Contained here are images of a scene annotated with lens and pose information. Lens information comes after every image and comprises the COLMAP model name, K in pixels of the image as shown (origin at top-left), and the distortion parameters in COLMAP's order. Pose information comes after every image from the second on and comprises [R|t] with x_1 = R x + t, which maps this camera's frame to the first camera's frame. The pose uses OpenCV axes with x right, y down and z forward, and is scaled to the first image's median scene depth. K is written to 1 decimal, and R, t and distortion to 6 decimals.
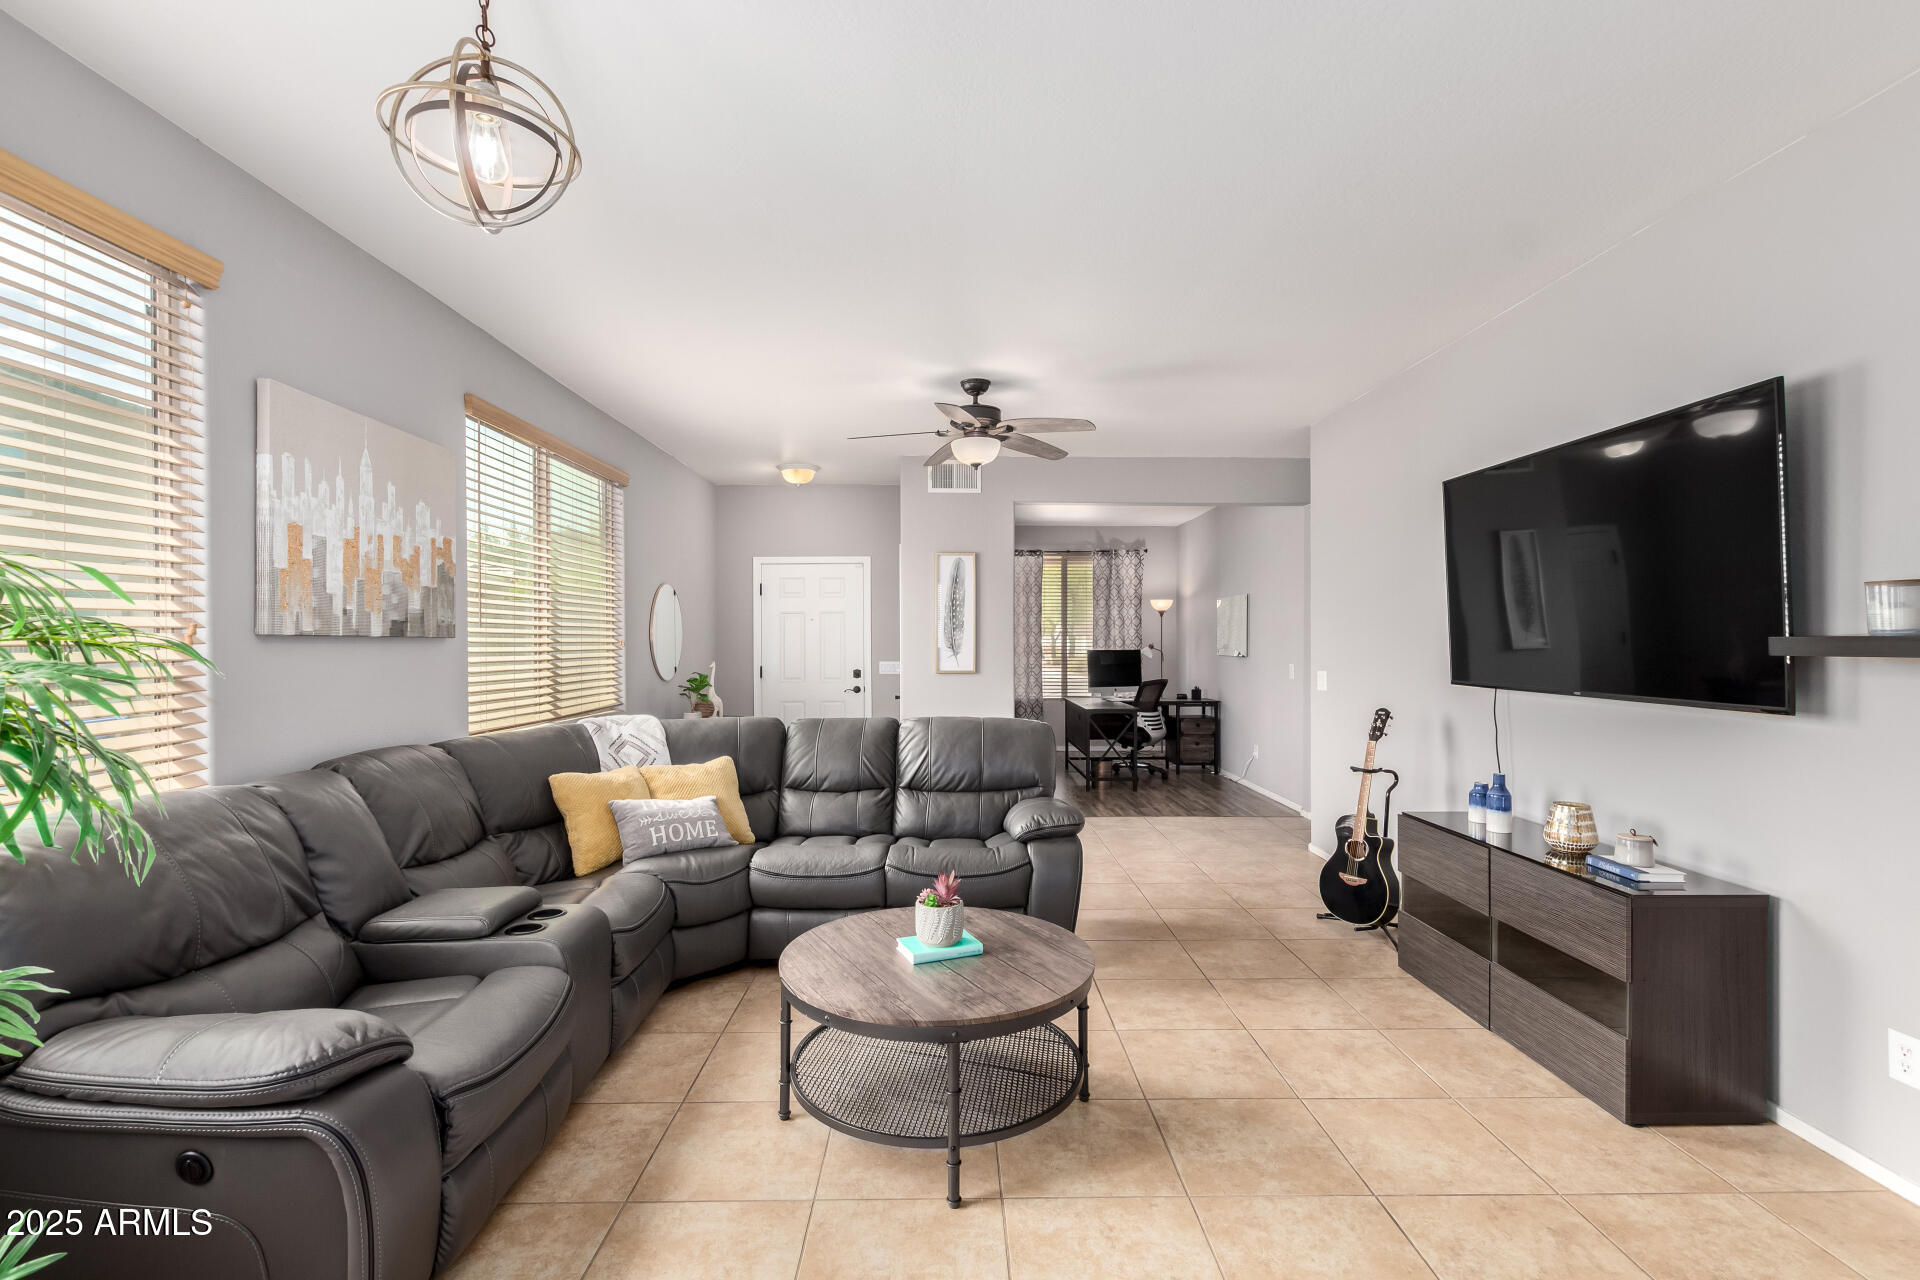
lens RADIAL K [[897.1, 0, 937.7], [0, 897.1, 639.0], [0, 0, 1]] dist [0.008206, -0.000203]
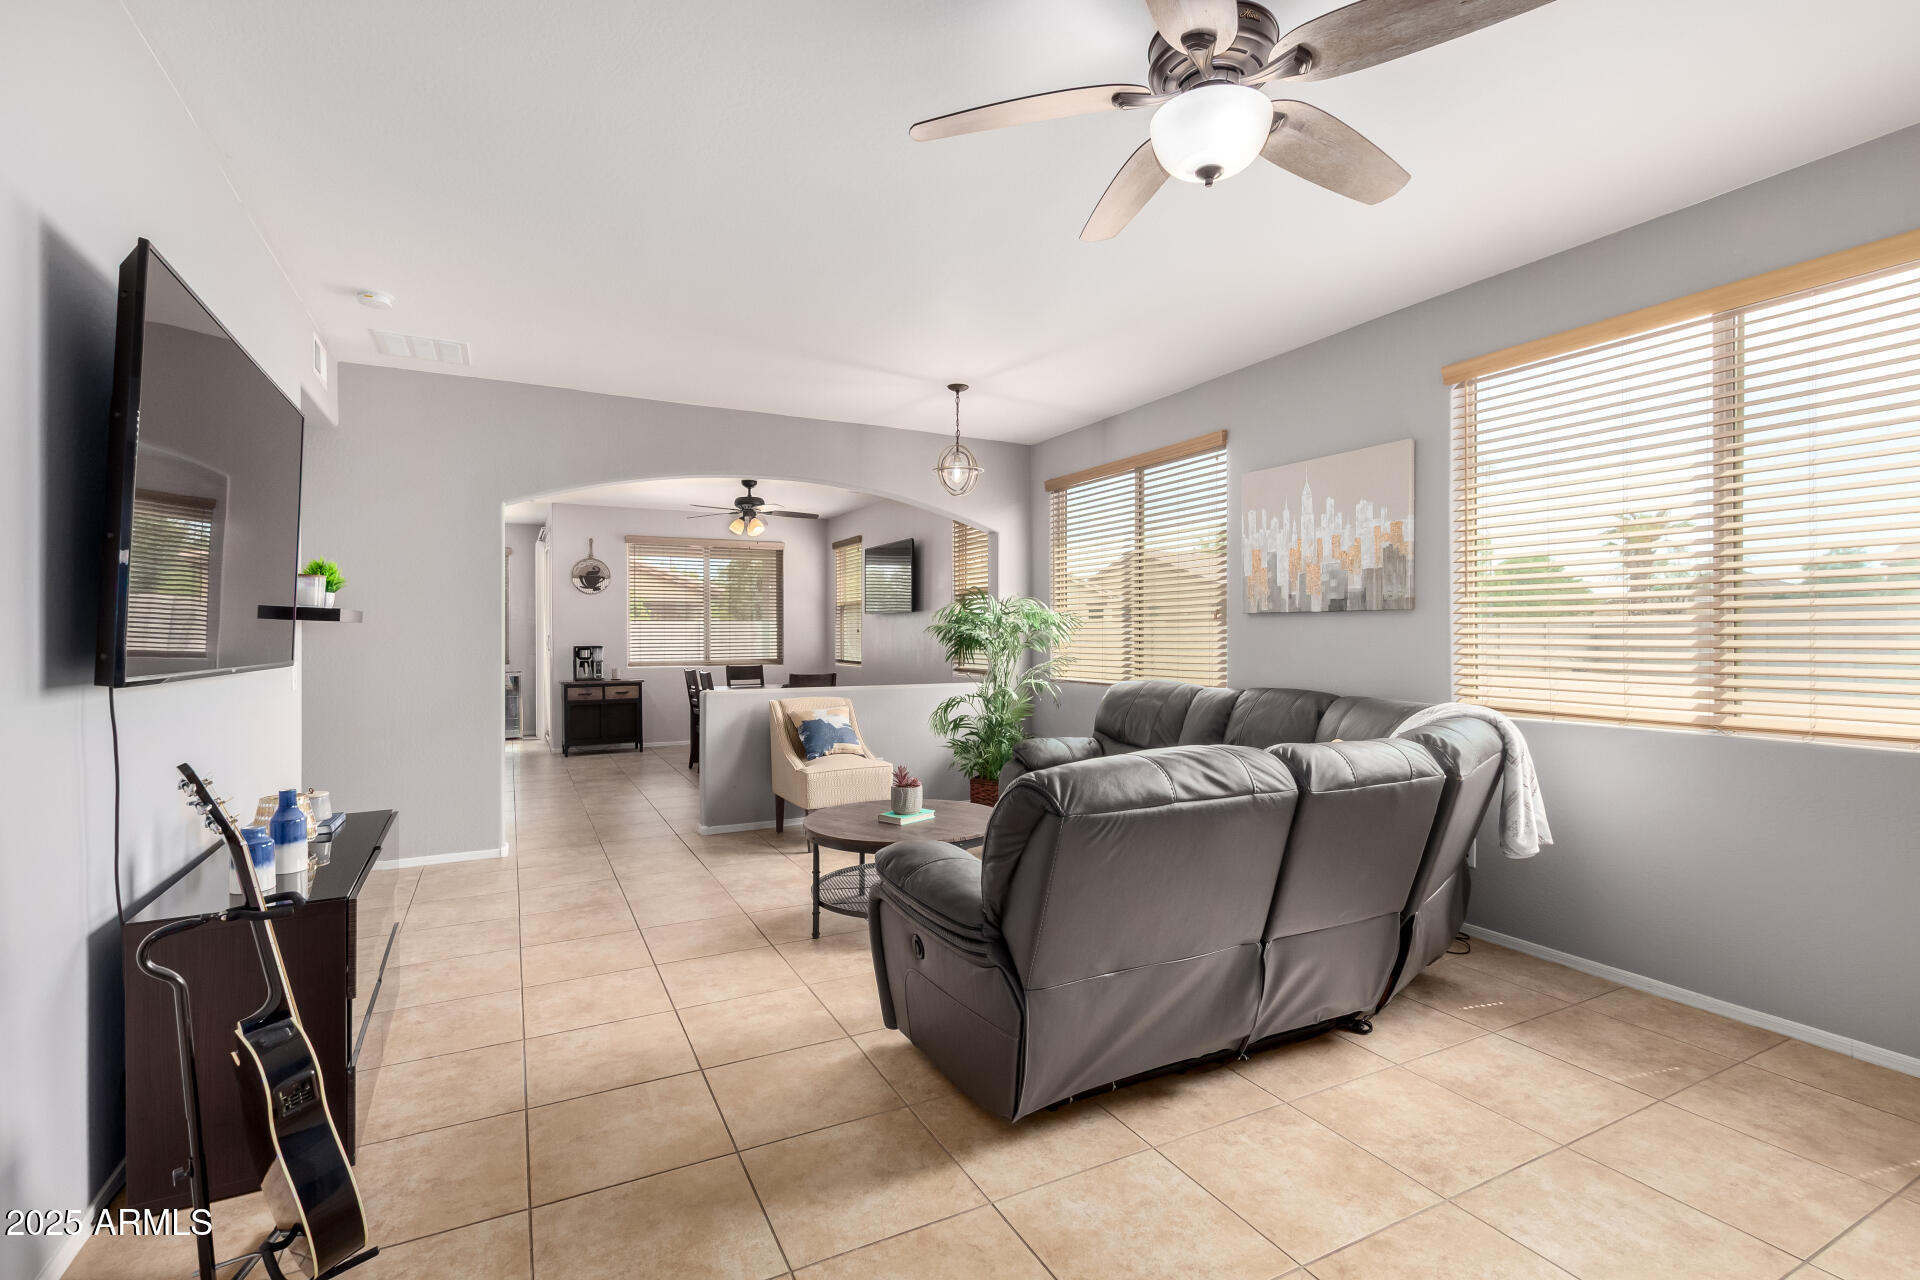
lens RADIAL K [[873.4, 0, 954.8], [0, 873.4, 637.9], [0, 0, 1]] dist [0.021030, -0.000025]
pose [[-0.890341, 0.004144, -0.455276, 0.442933], [0.002338, 0.999987, 0.004529, 0.026600], [0.455289, 0.002968, -0.890339, 1.731280]]
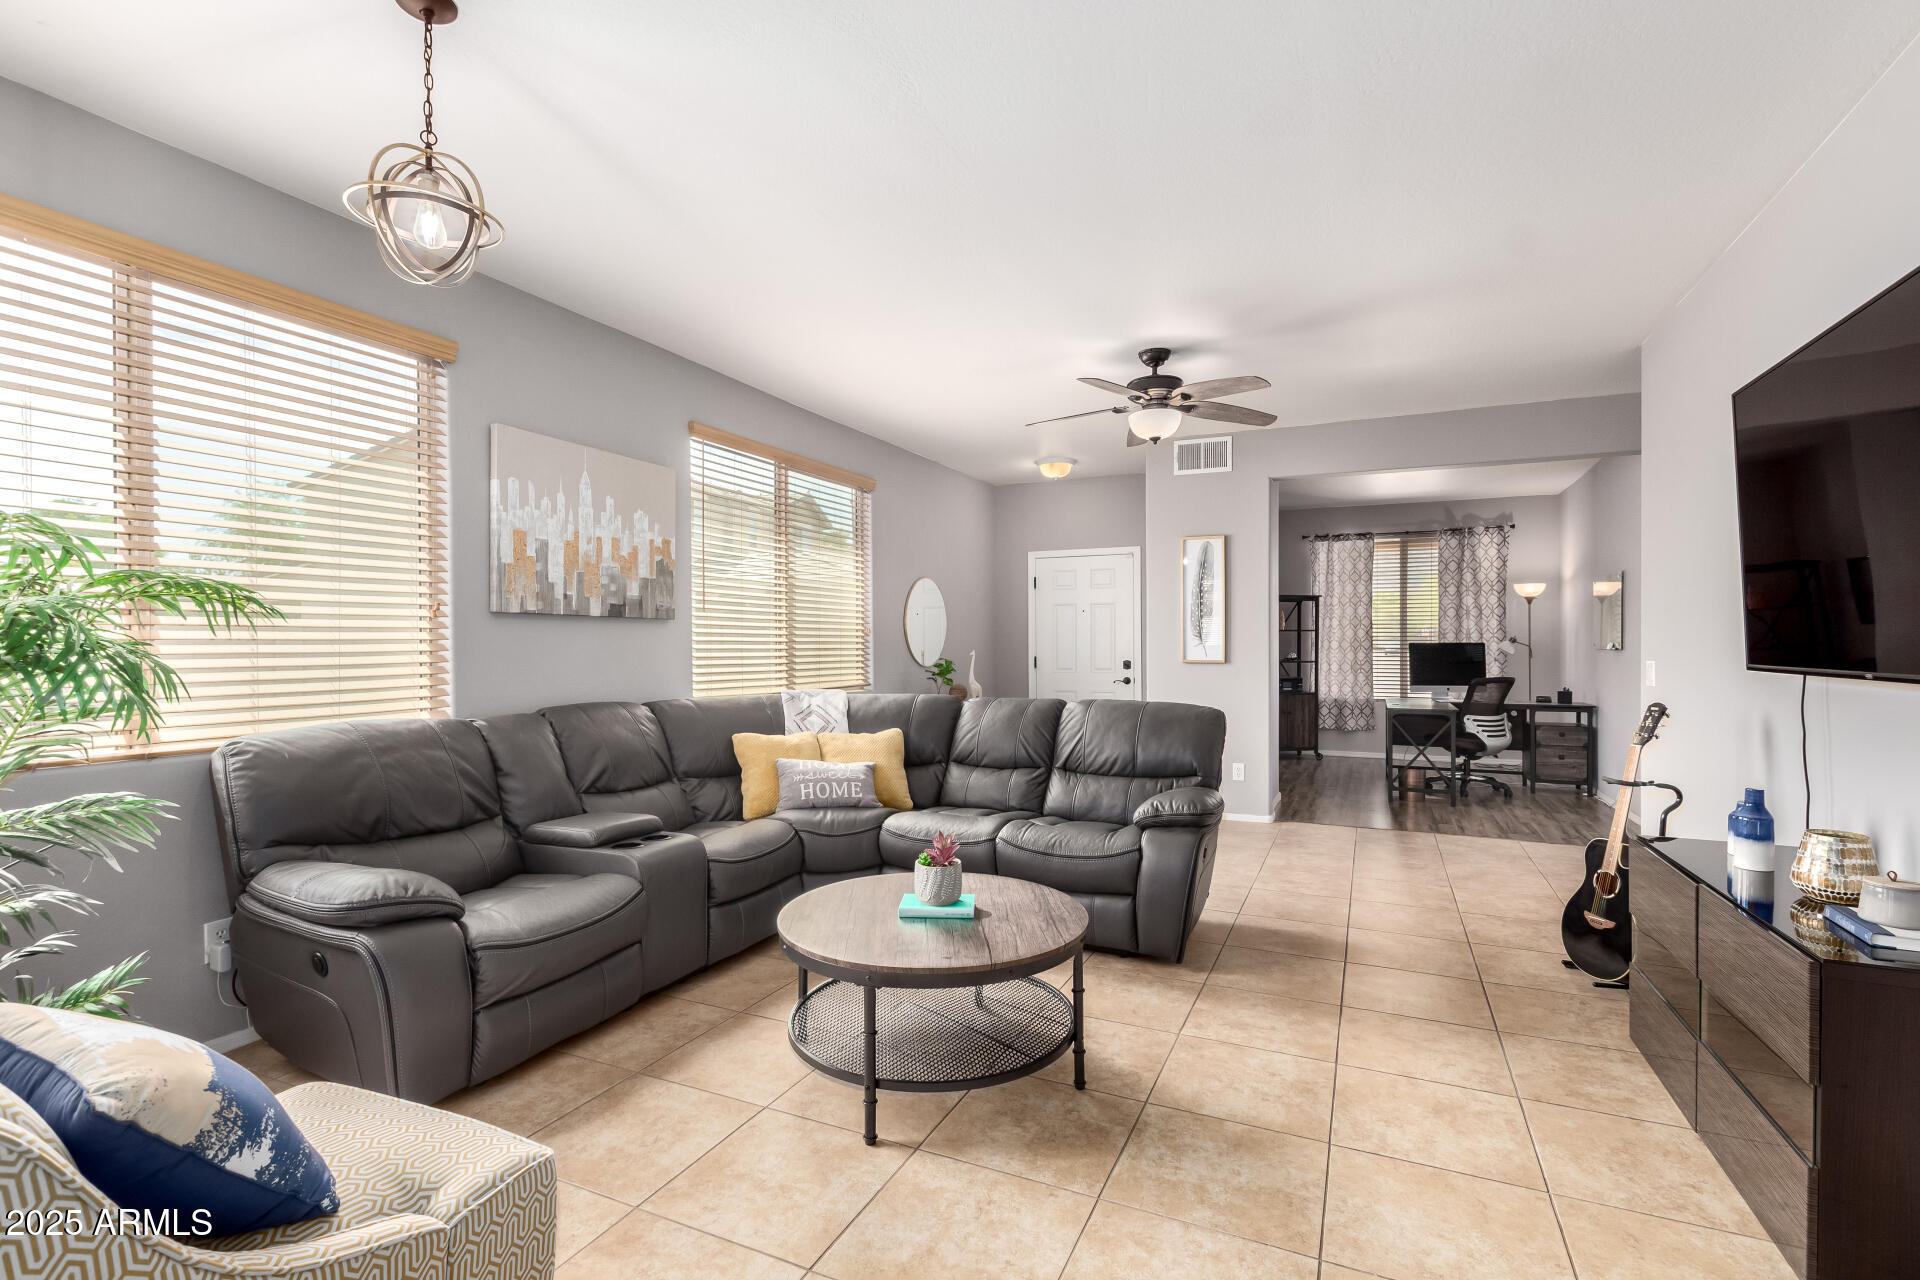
lens RADIAL K [[879.3, 0, 935.7], [0, 879.3, 643.3], [0, 0, 1]] dist [0.009999, -0.000233]
pose [[0.898953, 0.000502, -0.438044, 0.323650], [-0.000157, 1.000000, 0.000823, 0.030858], [0.438045, -0.000671, 0.898953, 0.070576]]
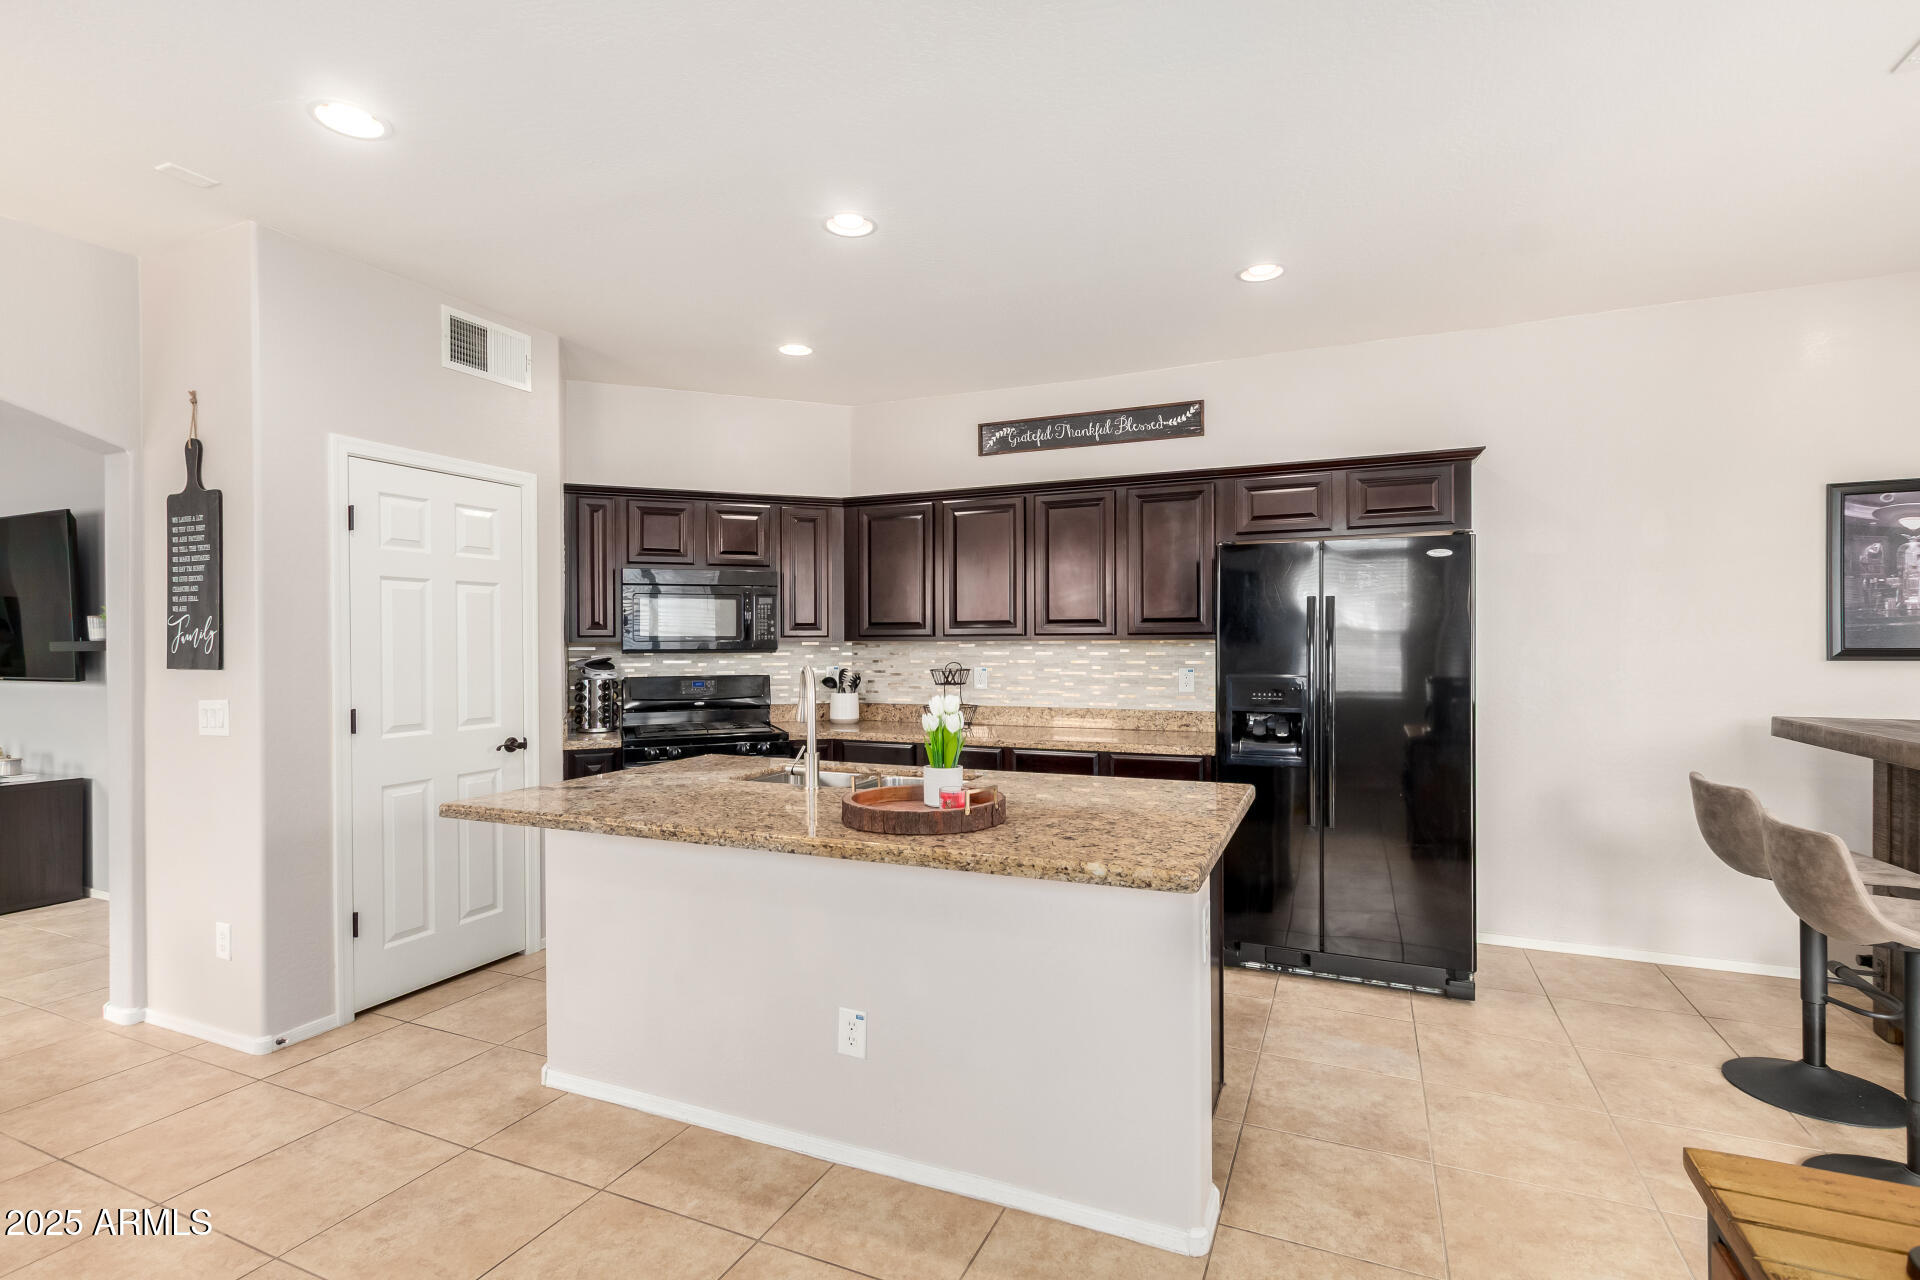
lens RADIAL K [[879.4, 0, 993.9], [0, 879.4, 640.4], [0, 0, 1]] dist [0.001064, 0.000116]
pose [[0.392188, 0.001662, 0.919884, -0.032111], [0.006378, 0.999969, -0.004526, 0.008710], [-0.919863, 0.007642, 0.392165, -1.065018]]
